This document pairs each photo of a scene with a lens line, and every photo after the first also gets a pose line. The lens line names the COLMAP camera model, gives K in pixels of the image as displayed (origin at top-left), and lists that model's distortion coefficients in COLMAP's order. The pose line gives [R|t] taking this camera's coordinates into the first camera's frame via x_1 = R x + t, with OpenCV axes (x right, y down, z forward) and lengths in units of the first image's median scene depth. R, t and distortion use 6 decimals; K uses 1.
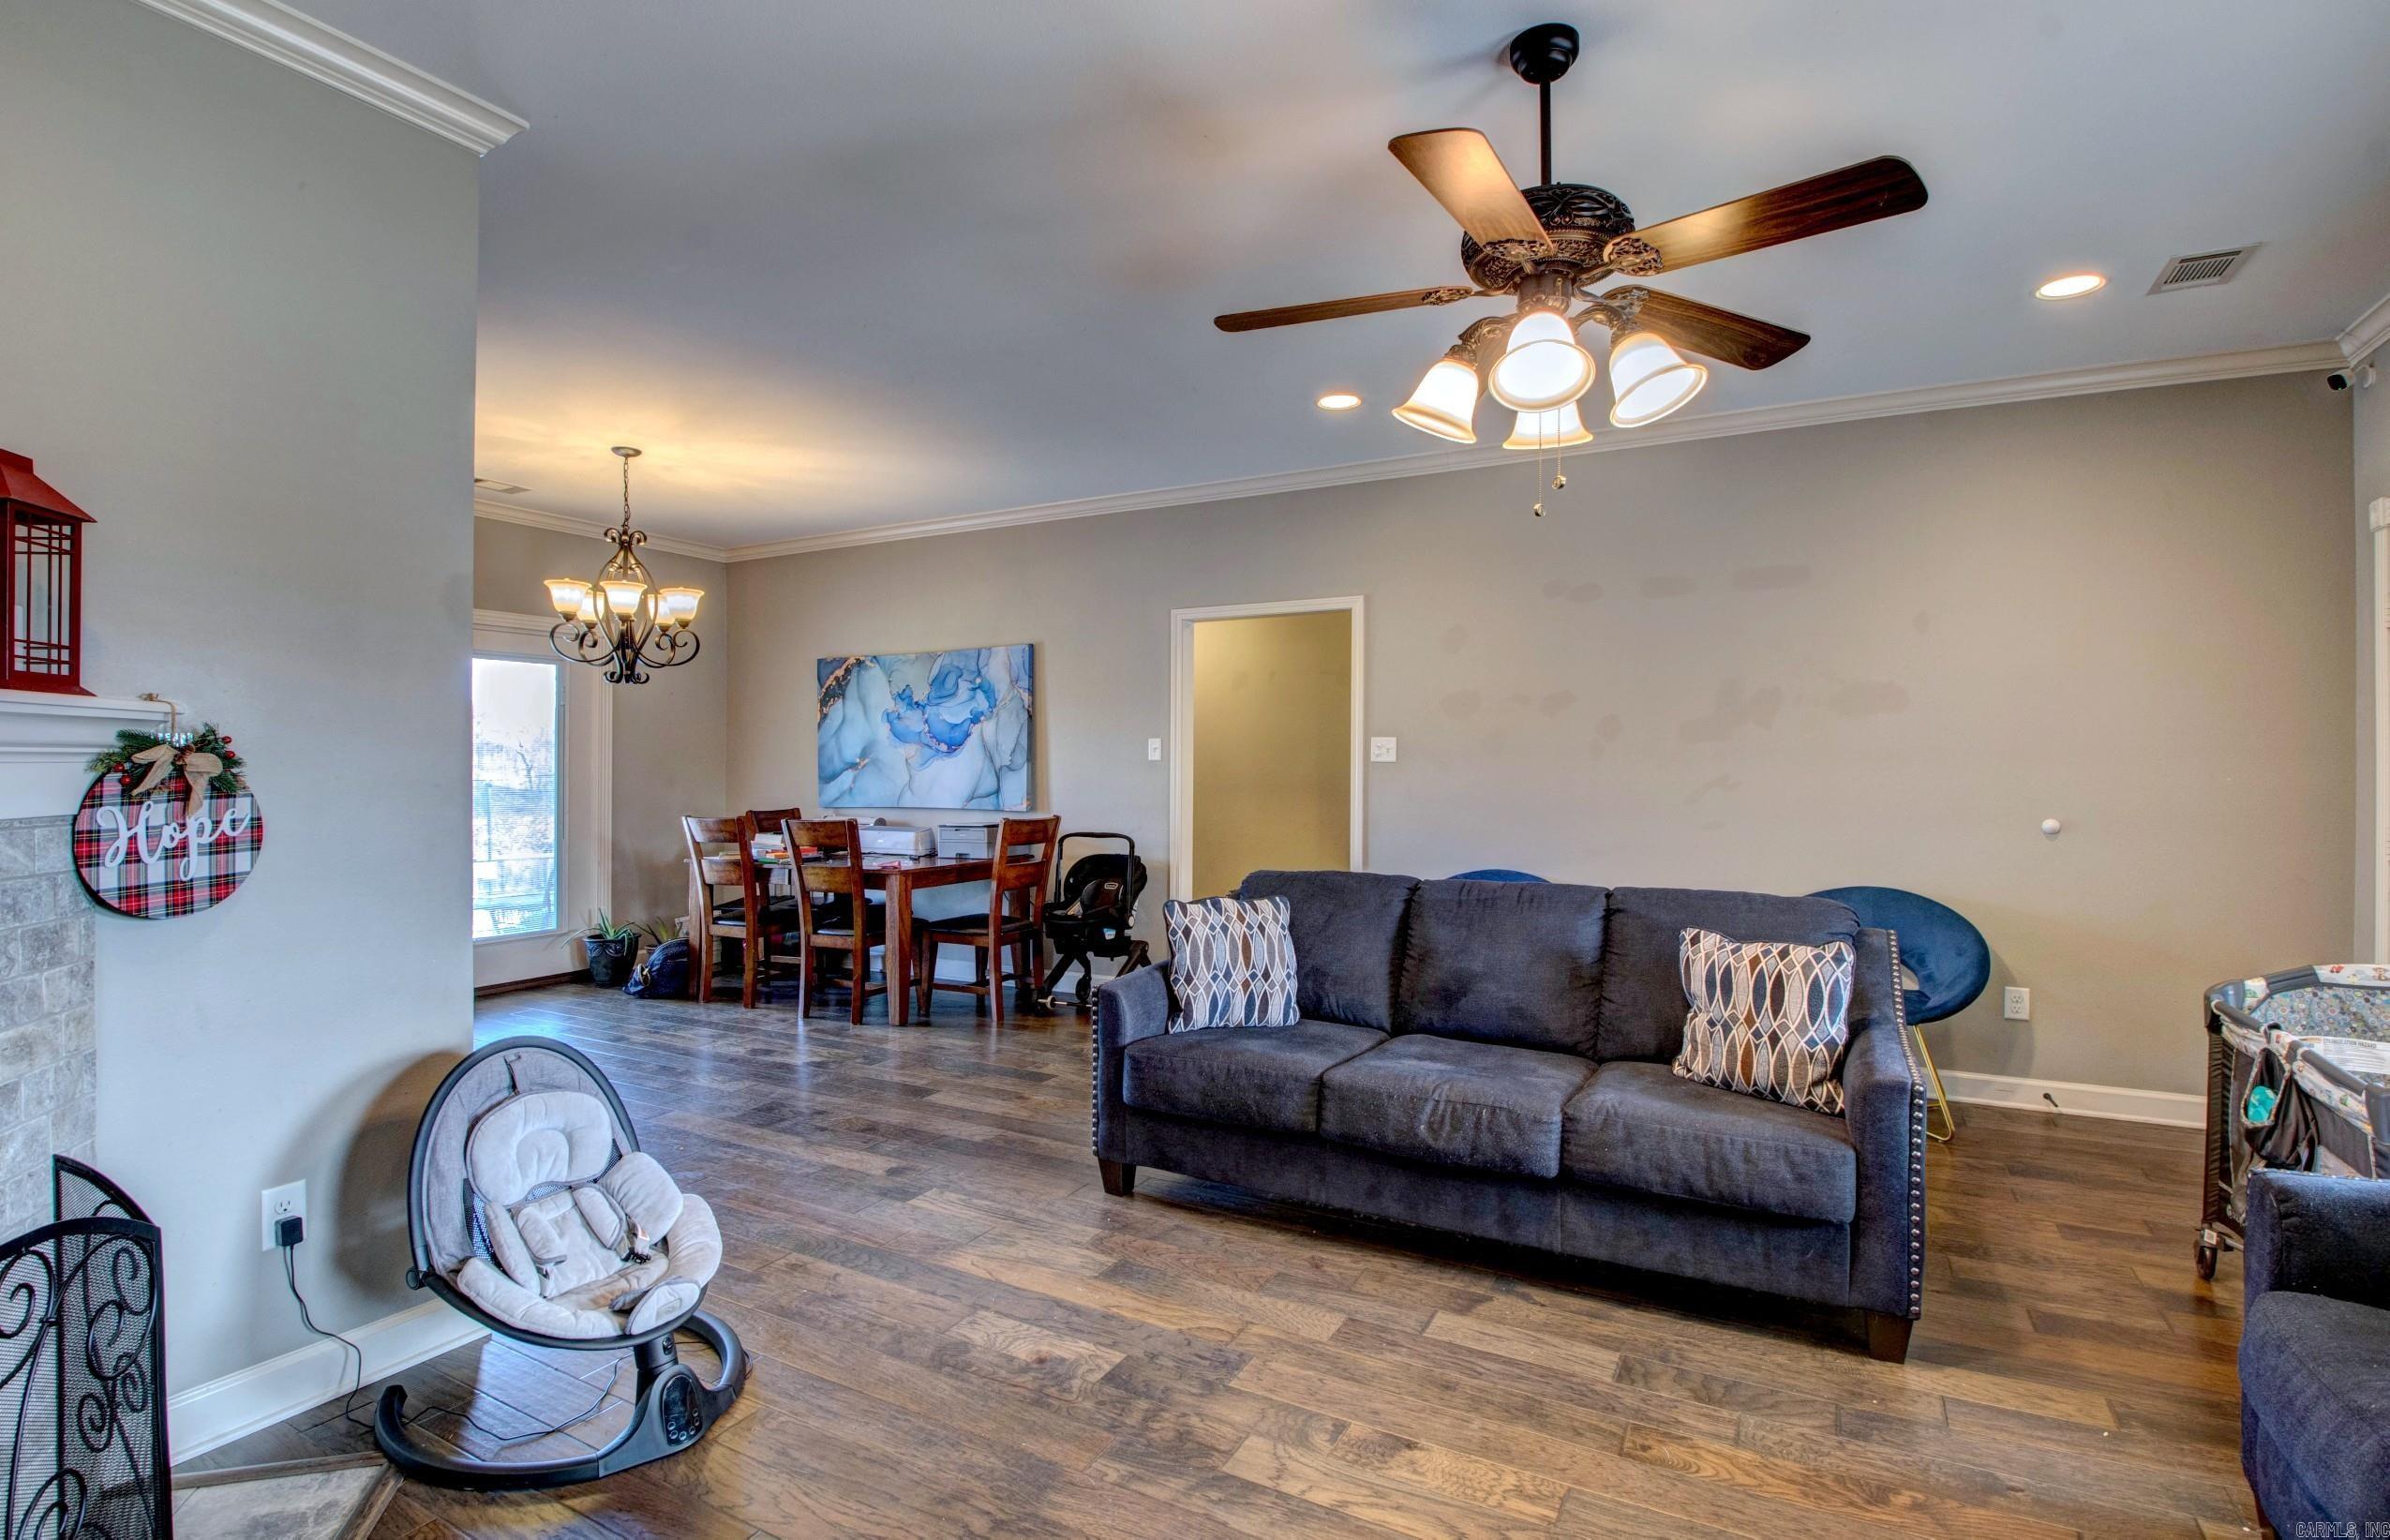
lens RADIAL K [[1133.7, 0, 1161.8], [0, 1133.7, 772.9], [0, 0, 1]] dist [-0.020580, 0.000019]
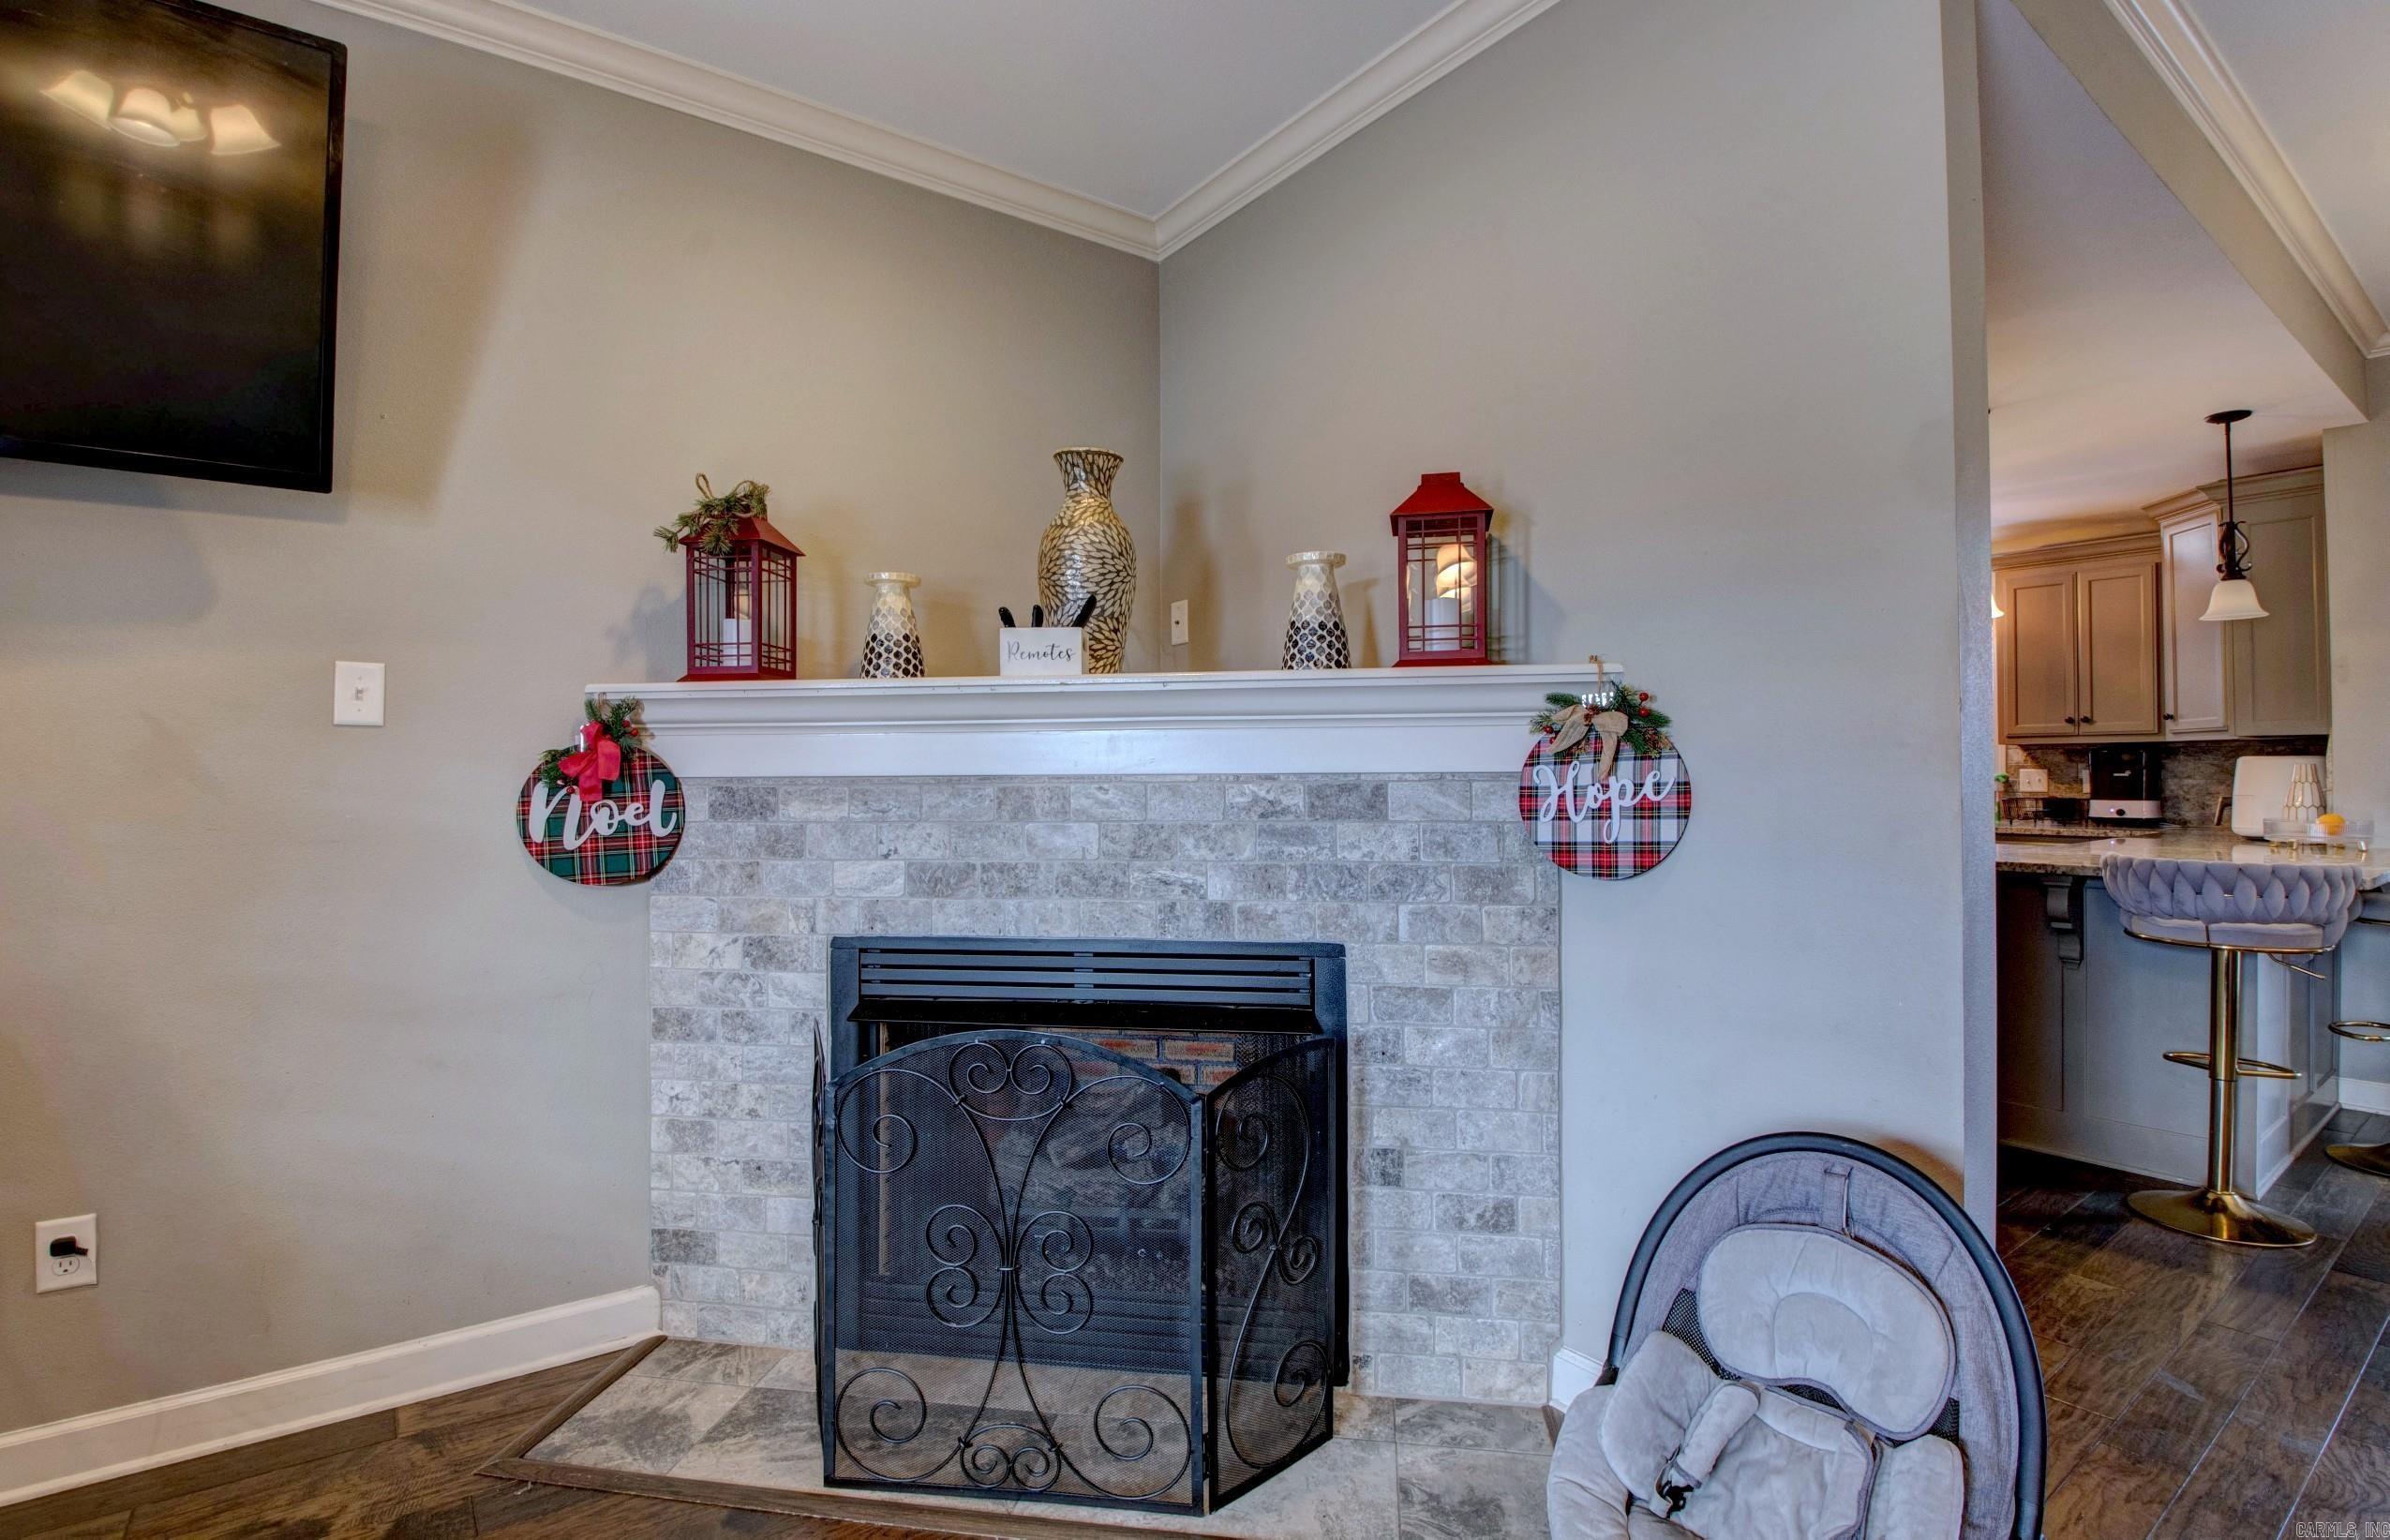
lens RADIAL K [[1114.6, 0, 1188.4], [0, 1114.6, 765.3], [0, 0, 1]] dist [0.034555, -0.037281]
pose [[-0.409078, -0.007415, -0.912469, 0.175864], [-0.004176, 0.999972, -0.006254, 0.036479], [0.912490, 0.001252, -0.409097, 1.076920]]
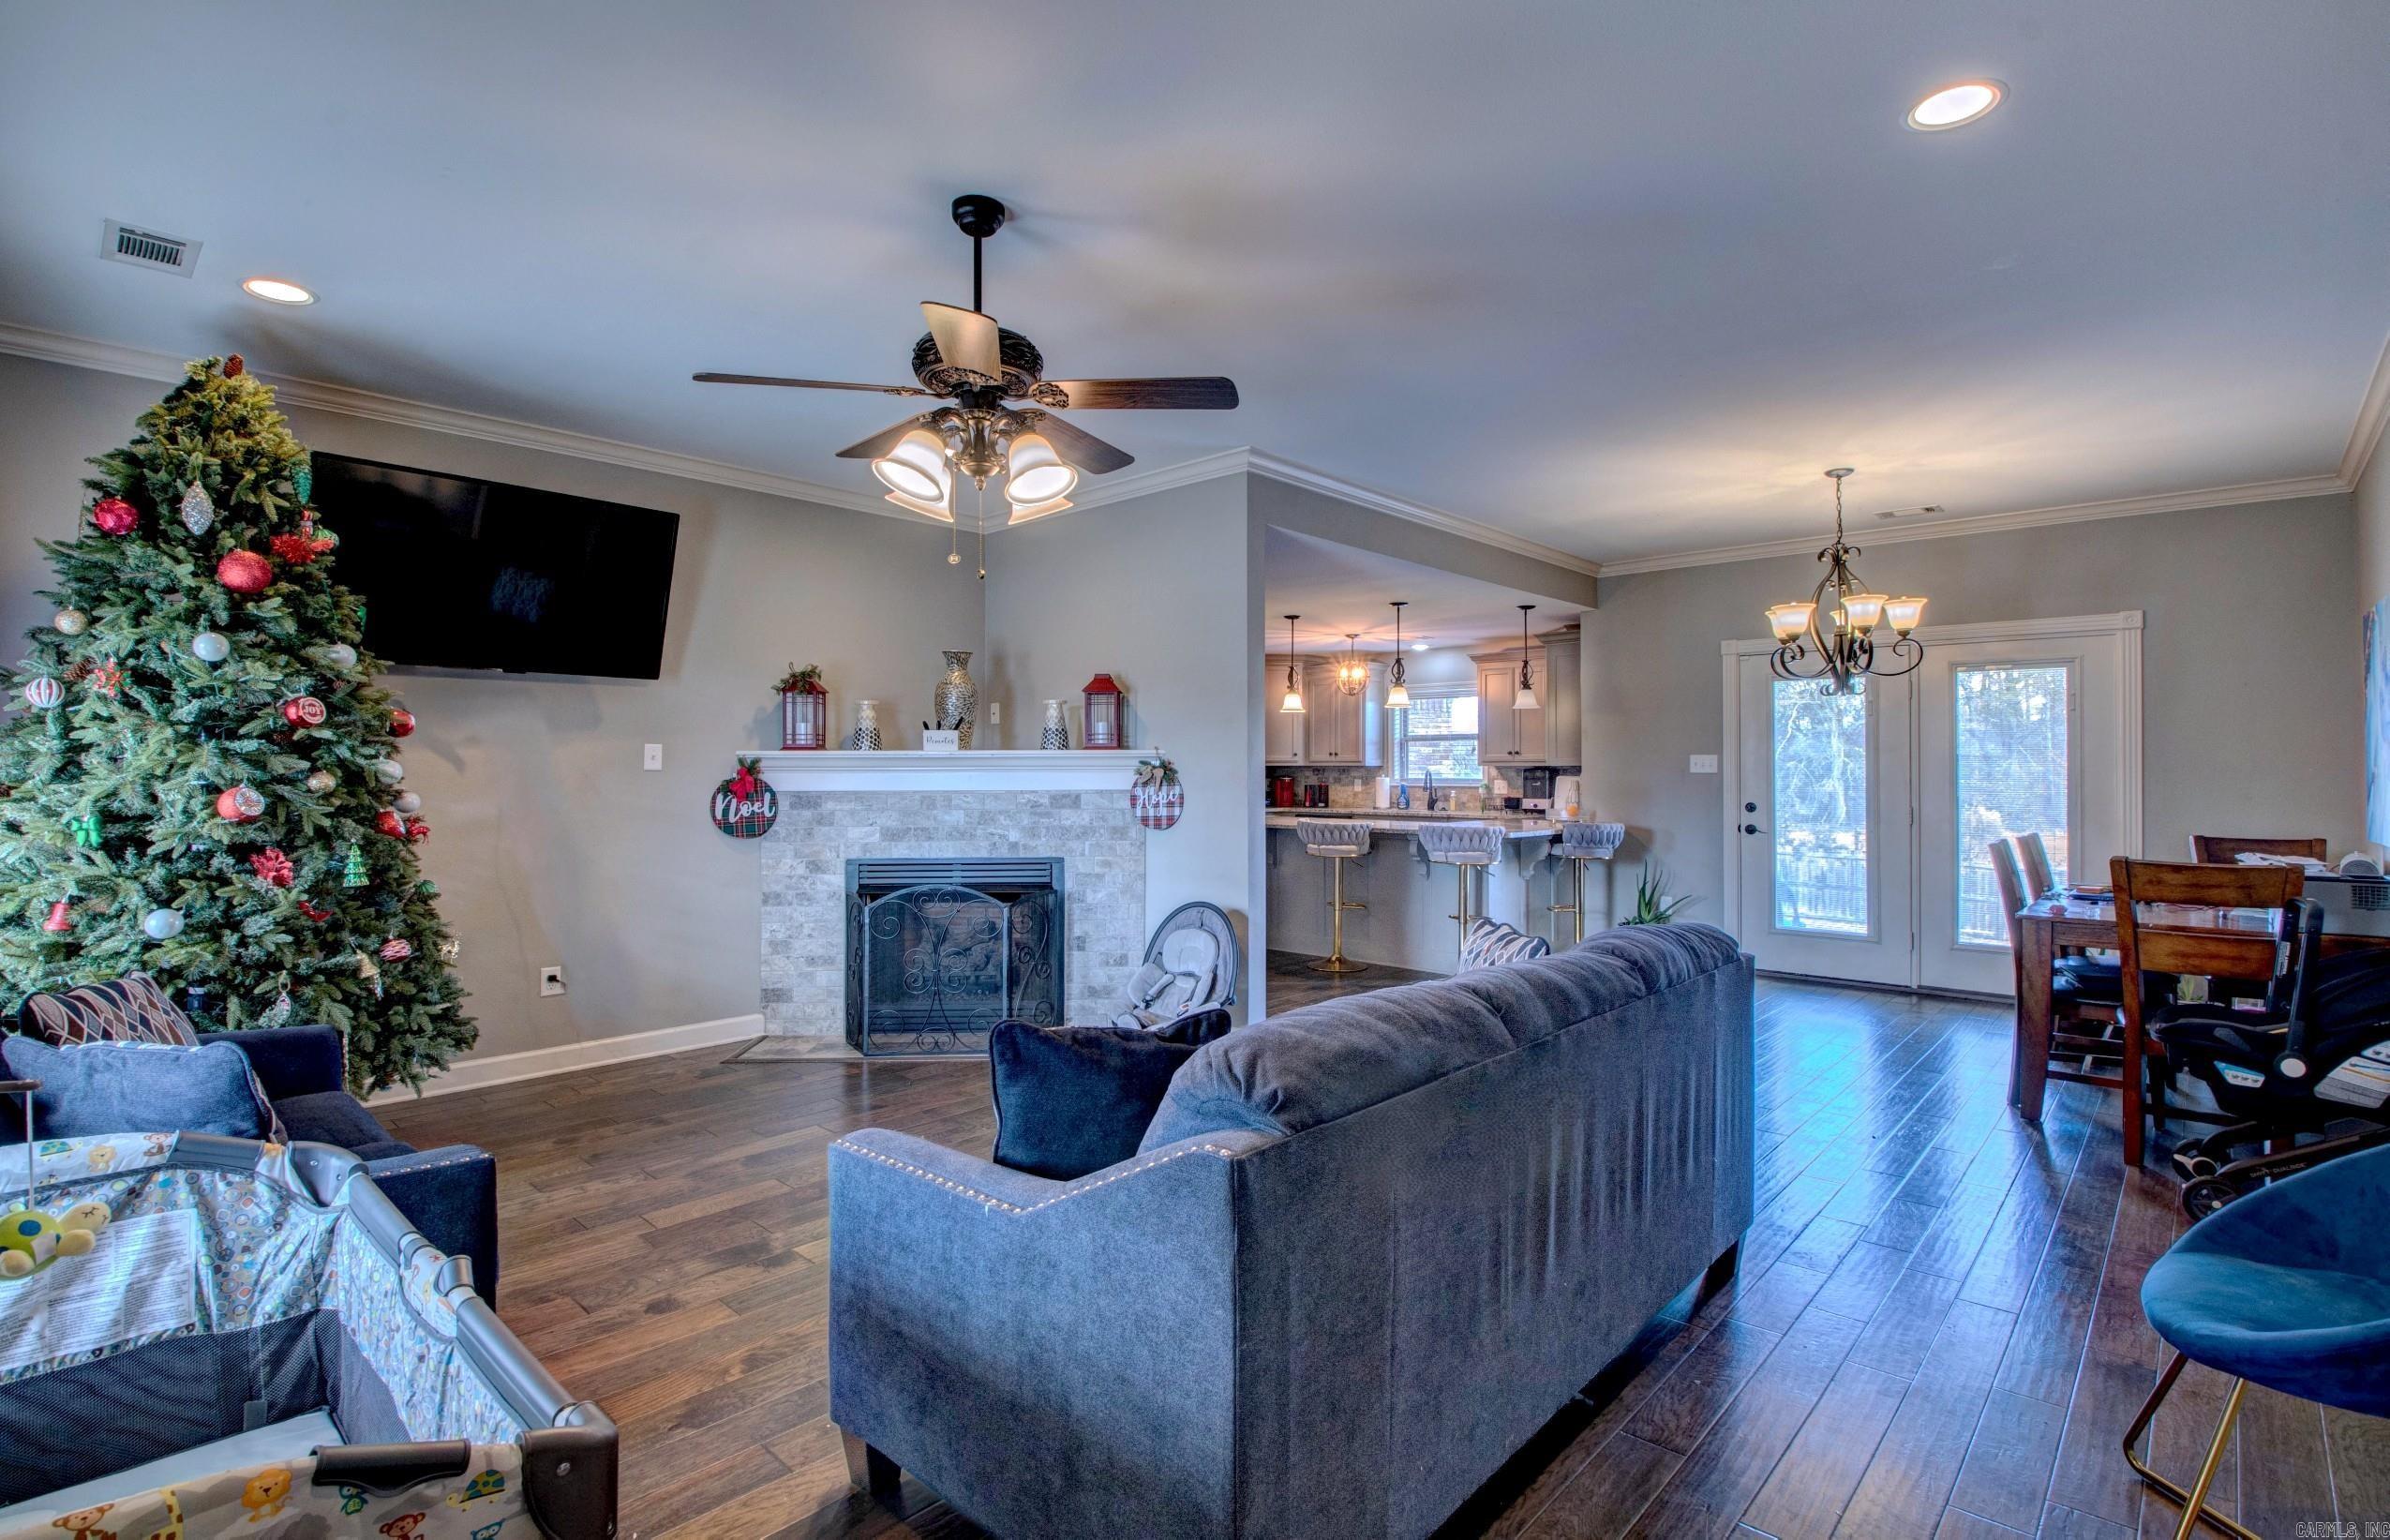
lens RADIAL K [[1084.0, 0, 1198.2], [0, 1084.0, 764.6], [0, 0, 1]] dist [0.001369, -0.013908]
pose [[-0.224139, -0.008626, -0.974519, 1.653483], [-0.007145, 0.999948, -0.007208, -0.009092], [0.974531, 0.005348, -0.224189, 1.691668]]
